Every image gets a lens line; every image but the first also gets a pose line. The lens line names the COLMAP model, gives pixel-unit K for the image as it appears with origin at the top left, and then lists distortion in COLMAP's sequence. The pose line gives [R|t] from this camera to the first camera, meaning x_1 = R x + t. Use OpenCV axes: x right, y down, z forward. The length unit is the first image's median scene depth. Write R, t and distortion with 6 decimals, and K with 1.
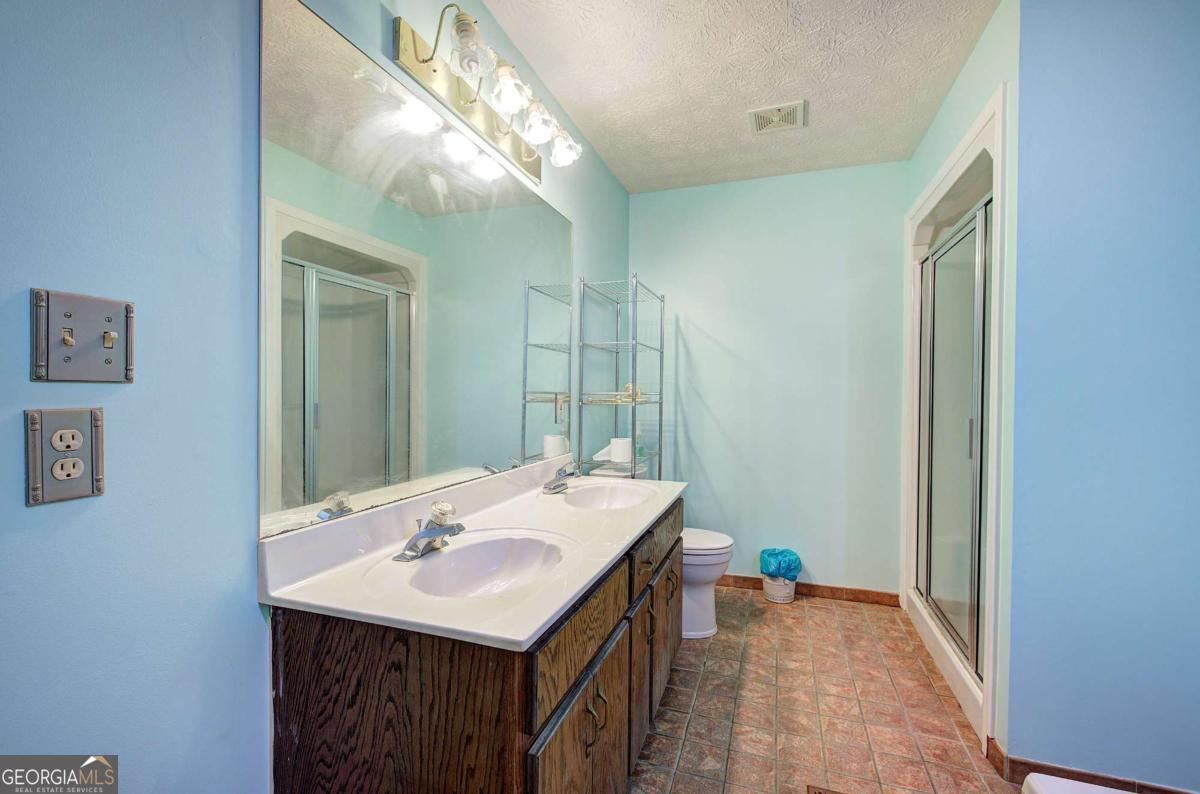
lens RADIAL K [[519.1, 0, 602.5], [0, 519.1, 395.0], [0, 0, 1]] dist [0.000630, 0.001210]
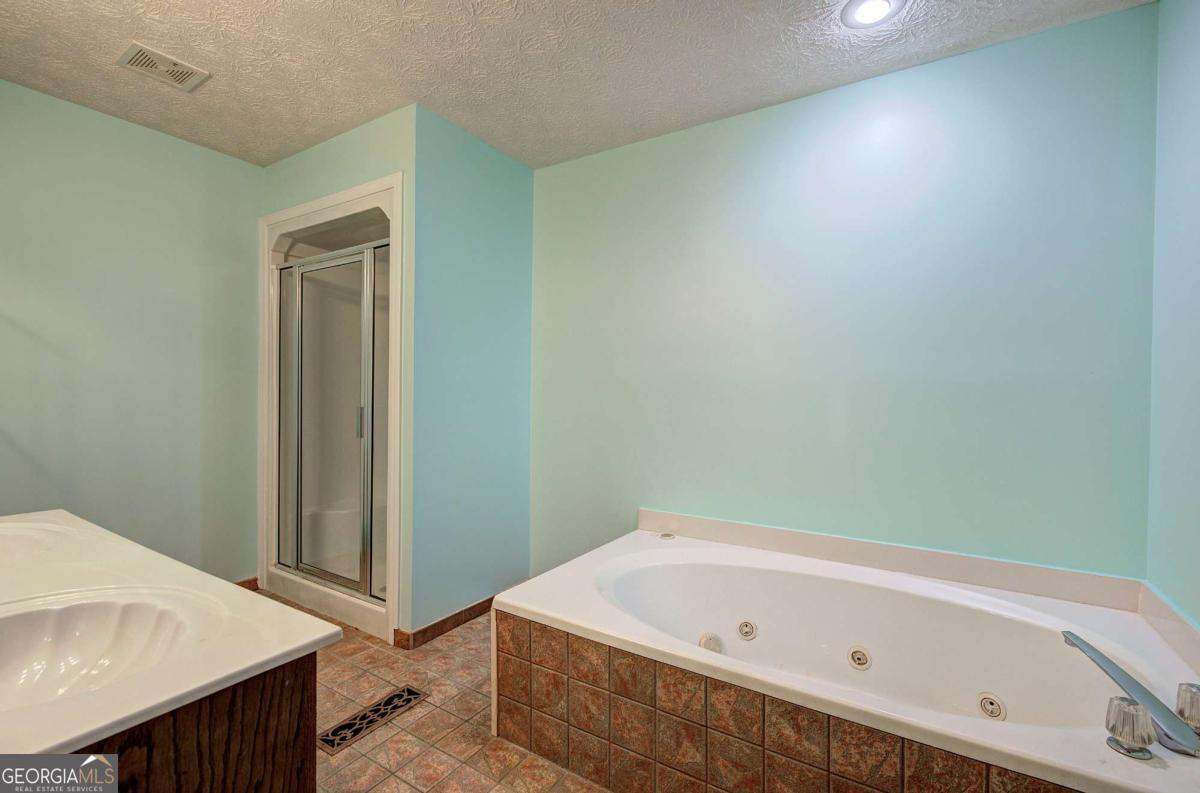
lens RADIAL K [[519.1, 0, 604.0], [0, 519.1, 393.3], [0, 0, 1]] dist [0.000630, 0.001210]
pose [[0.232986, -0.011041, 0.972417, -0.502636], [-0.001146, 0.999932, 0.011627, -0.004101], [-0.972479, -0.003823, 0.232958, 0.122958]]
